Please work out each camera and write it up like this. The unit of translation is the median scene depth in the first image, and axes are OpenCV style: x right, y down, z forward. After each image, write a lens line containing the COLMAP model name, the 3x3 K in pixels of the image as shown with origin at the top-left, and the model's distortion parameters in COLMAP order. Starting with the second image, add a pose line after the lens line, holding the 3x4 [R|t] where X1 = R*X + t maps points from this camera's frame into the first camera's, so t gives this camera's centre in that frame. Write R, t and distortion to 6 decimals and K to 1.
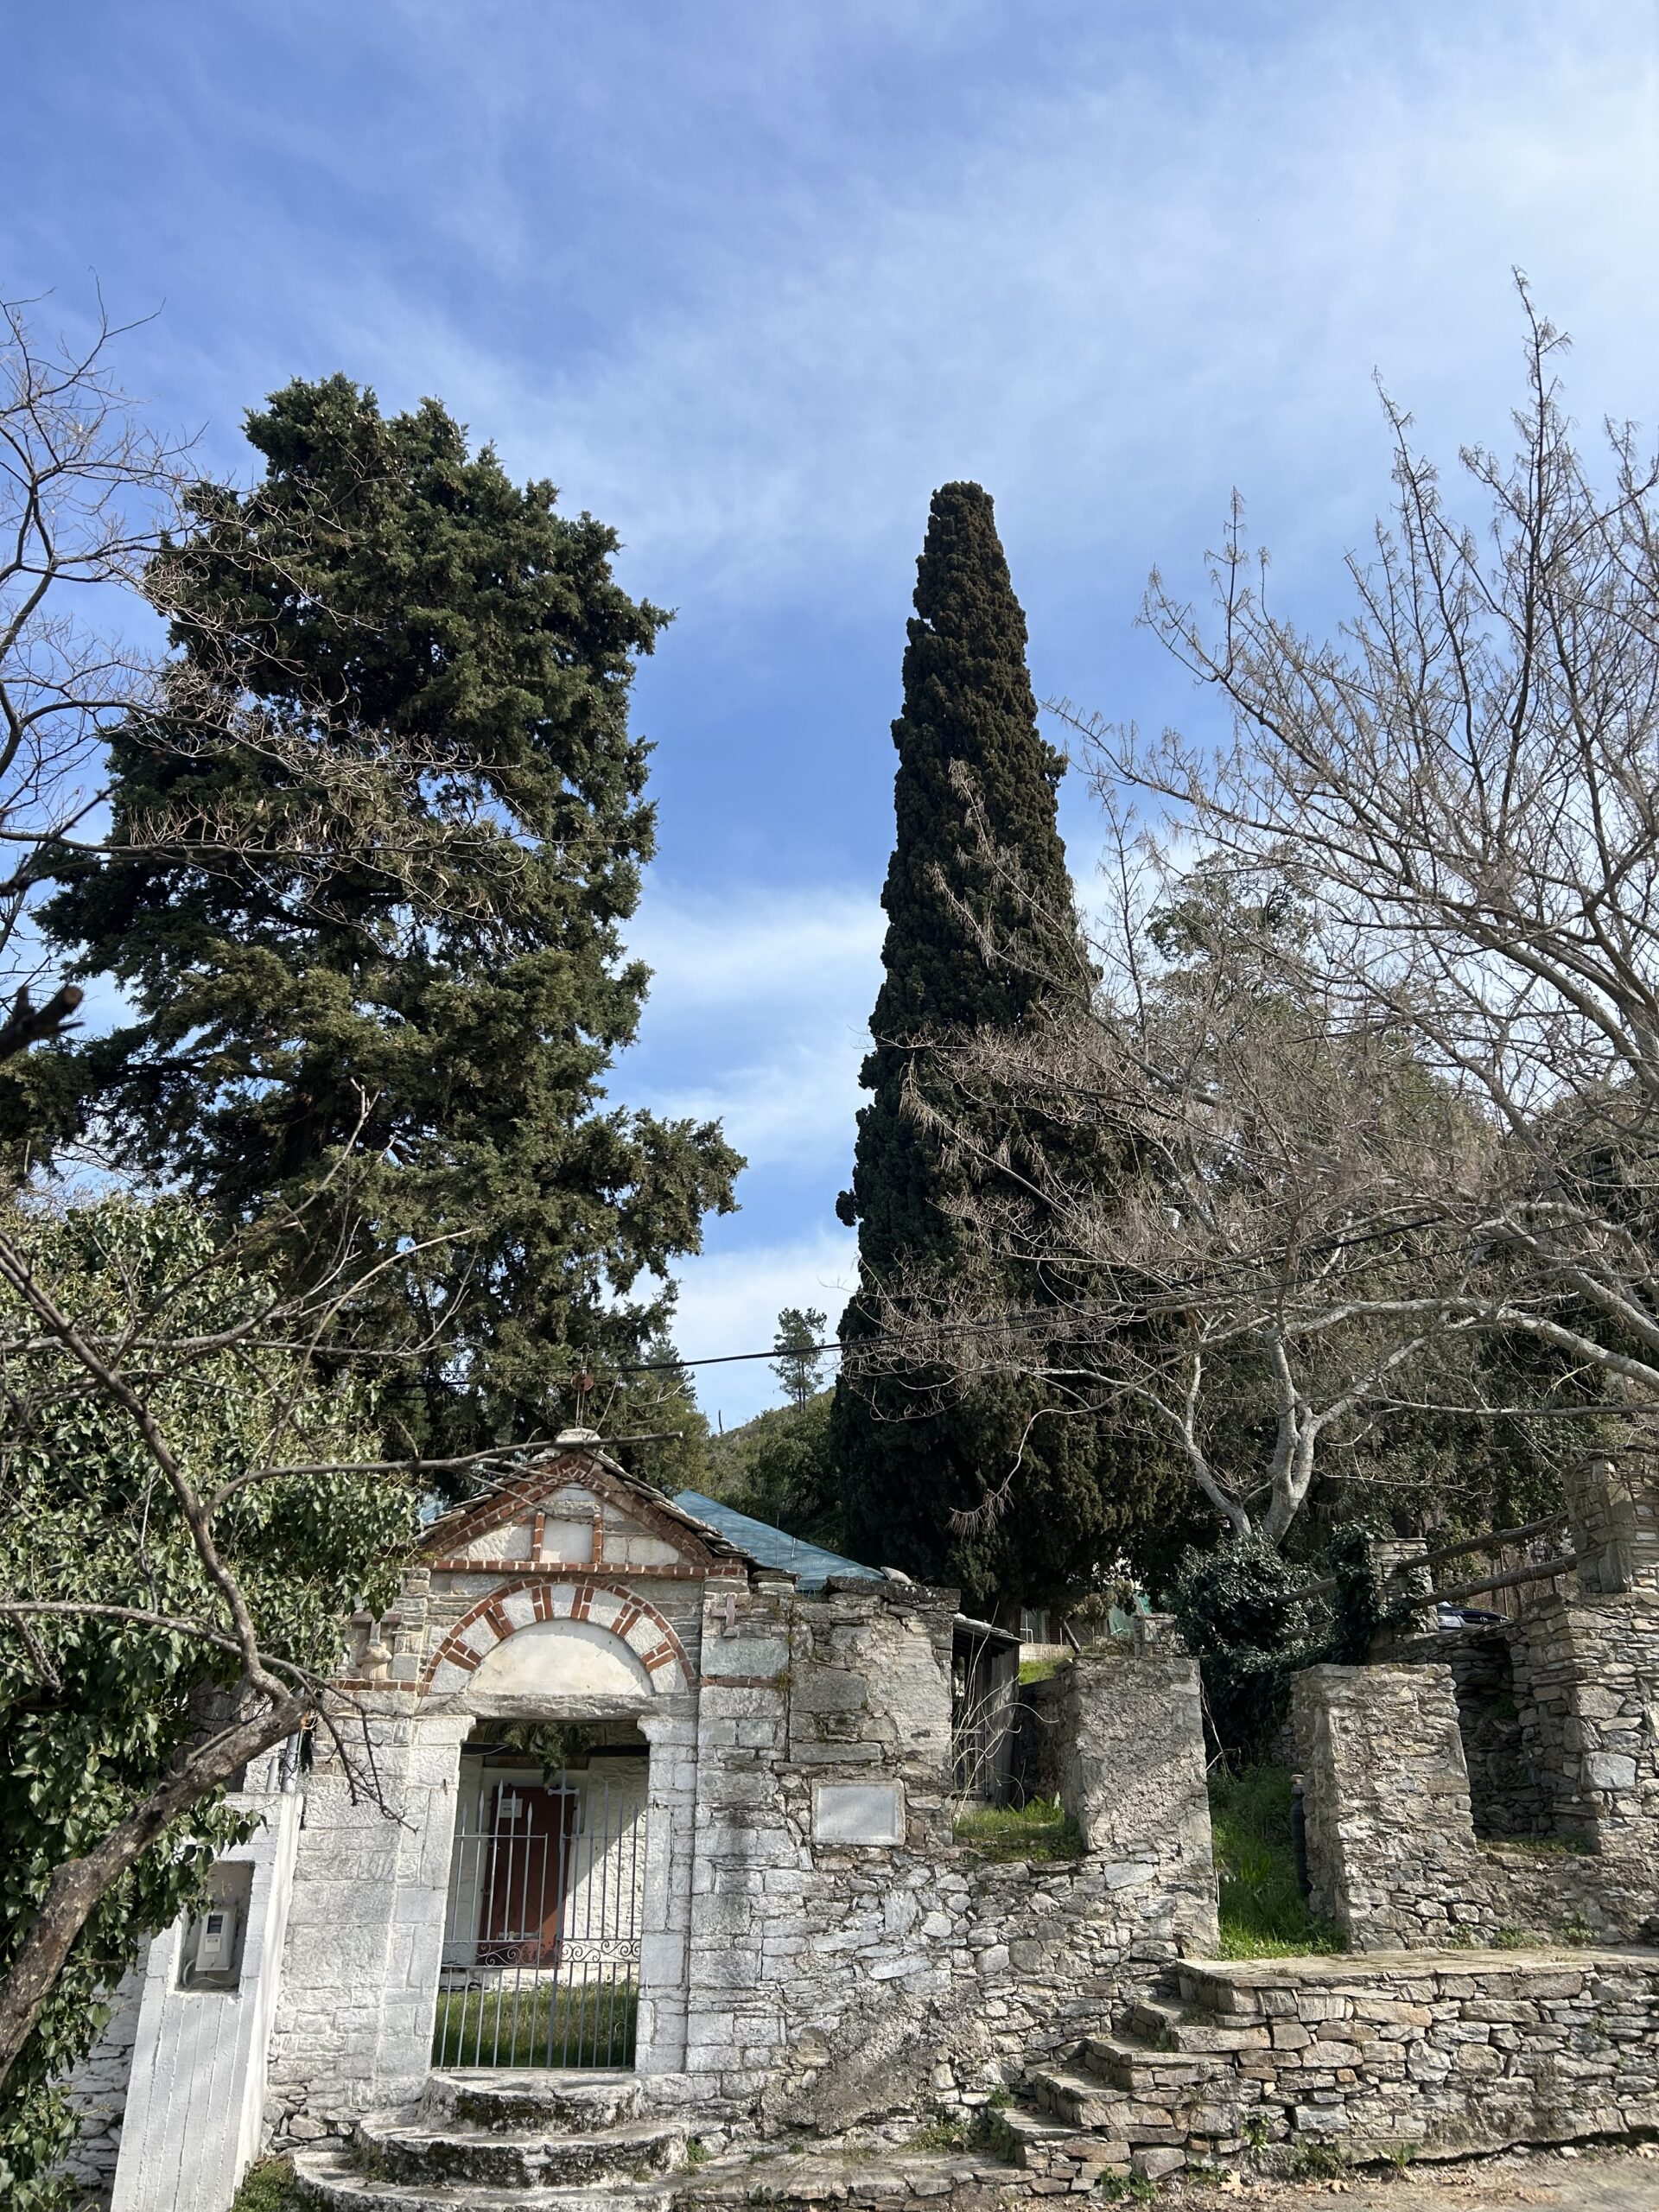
lens RADIAL K [[1681.3, 0, 825.7], [0, 1681.3, 1107.3], [0, 0, 1]] dist [0.031548, -0.018667]
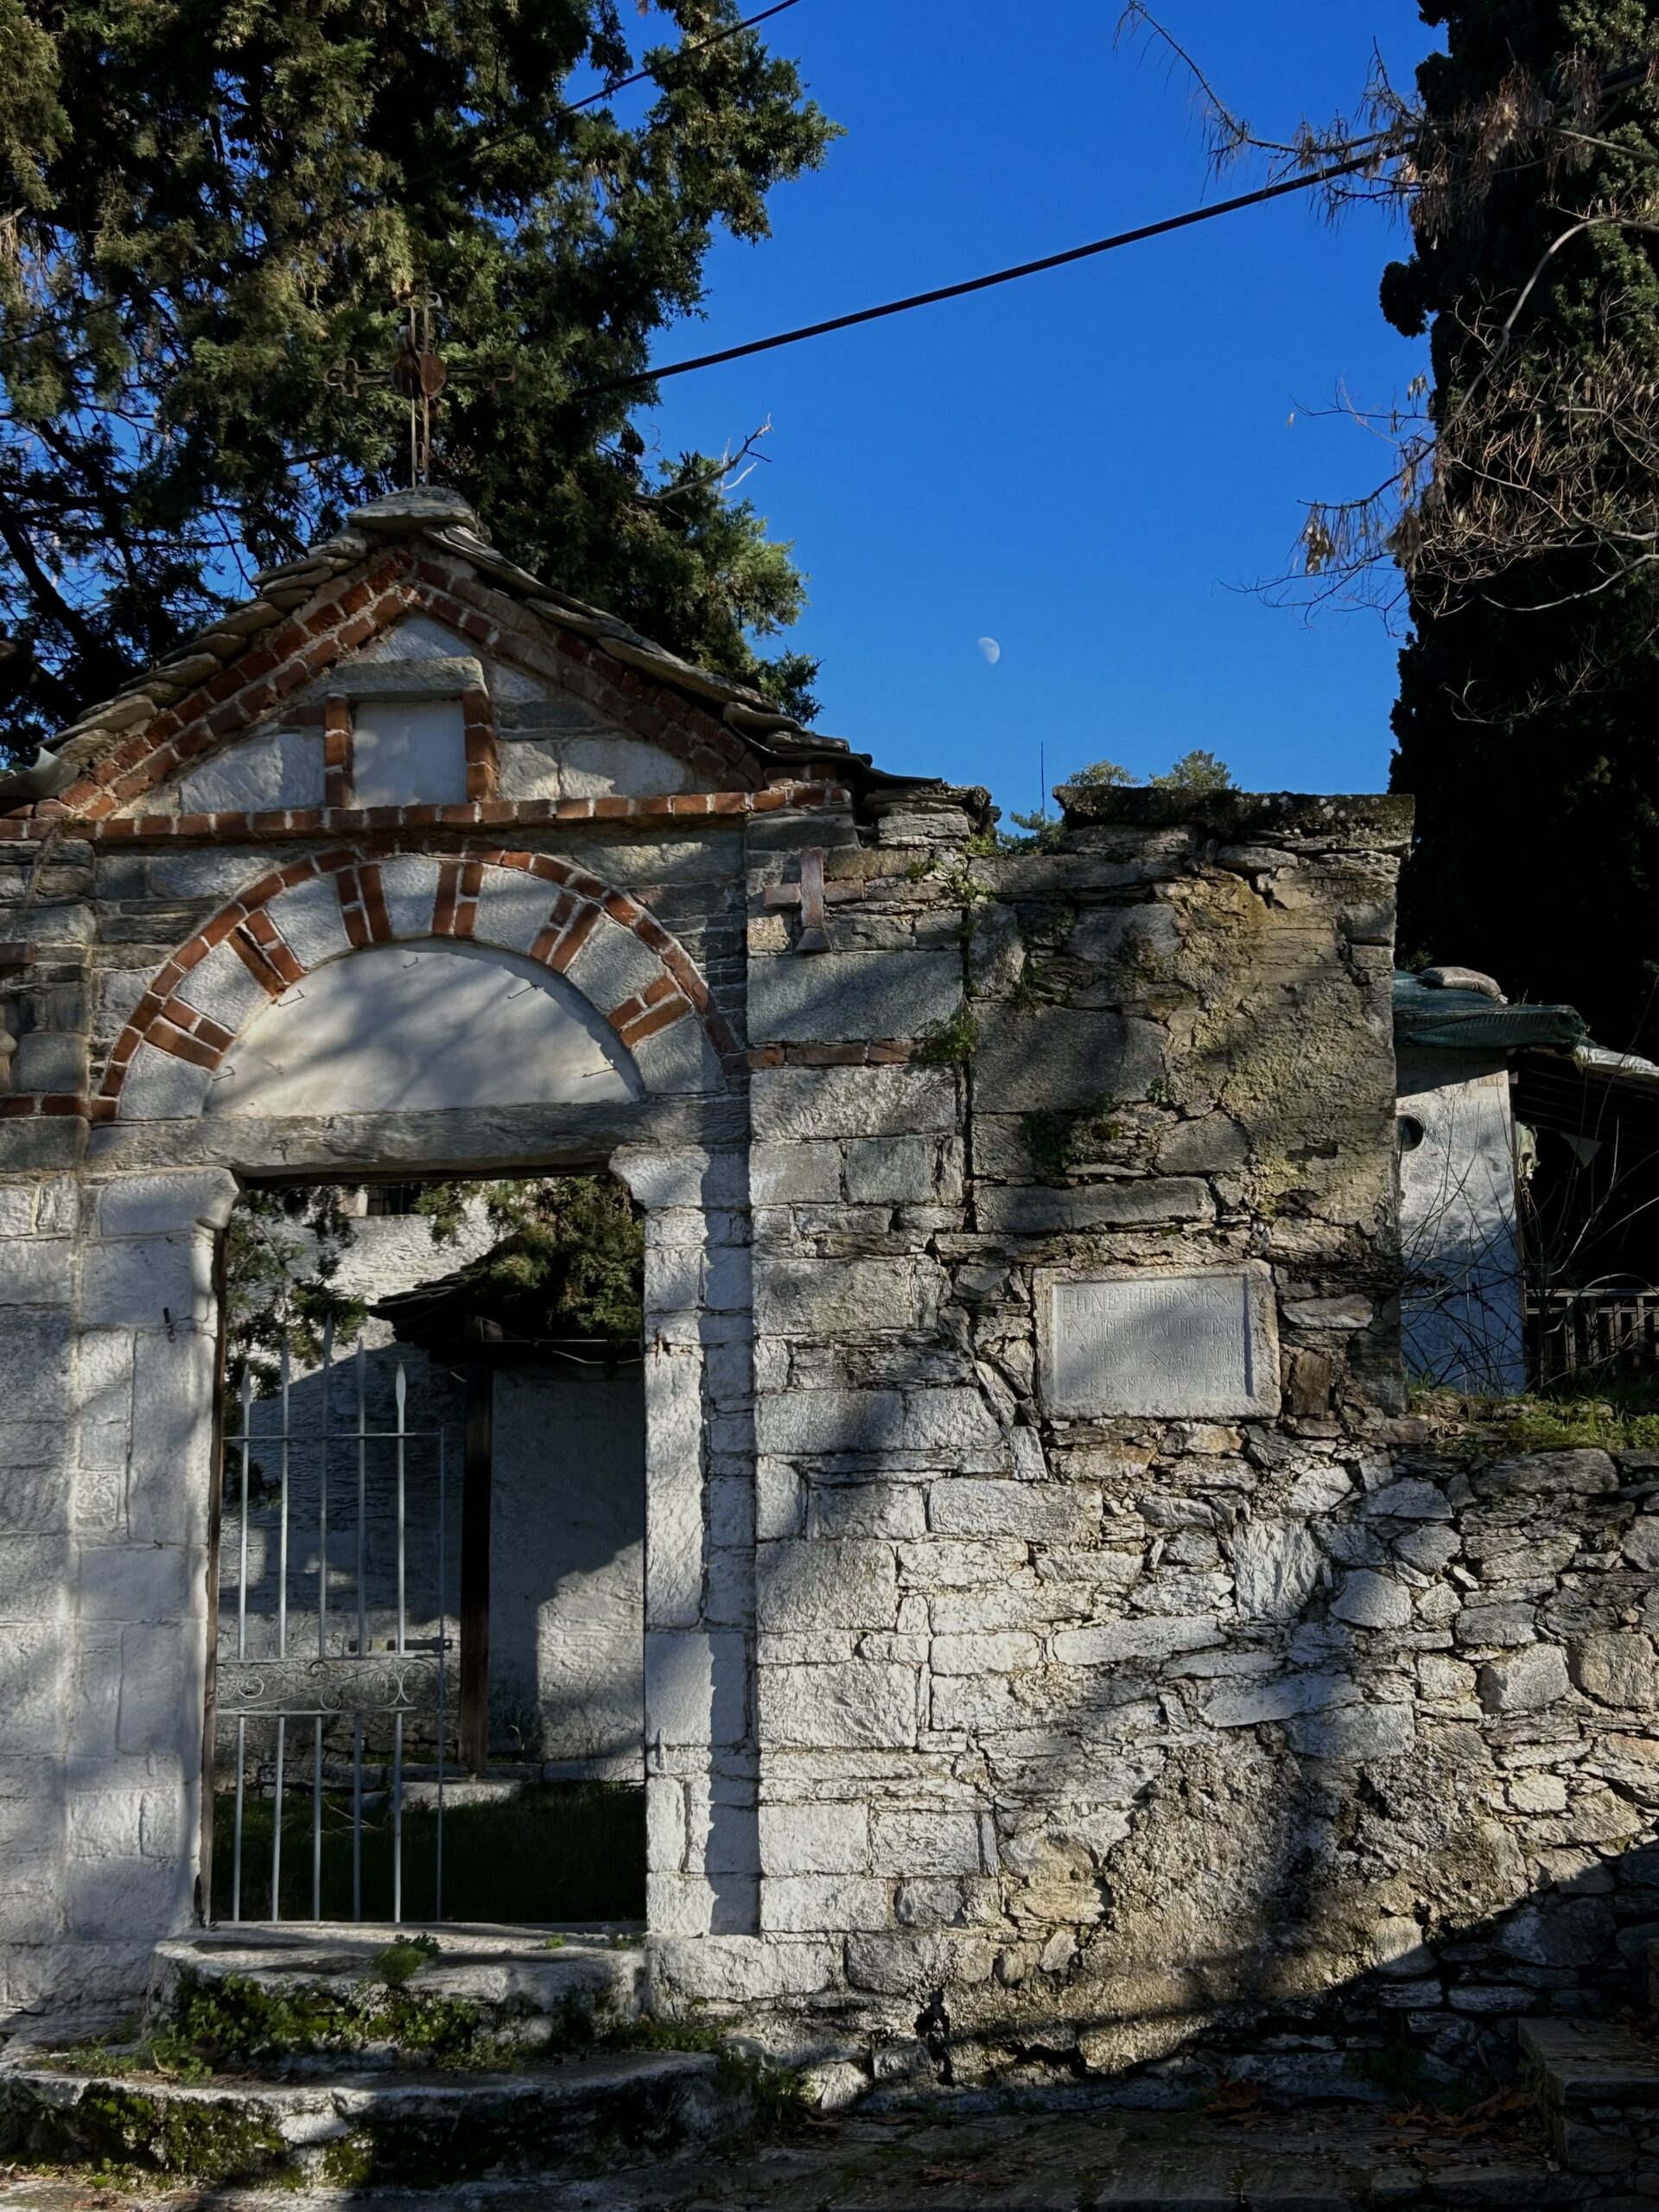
lens RADIAL K [[2957.3, 0, 833.5], [0, 2957.3, 1099.6], [0, 0, 1]] dist [0.098225, 0.000000]
pose [[0.968962, -0.064960, -0.238521, 0.116137], [0.118999, 0.968280, 0.219713, 0.203738], [0.216683, -0.241277, 0.945956, 0.346860]]
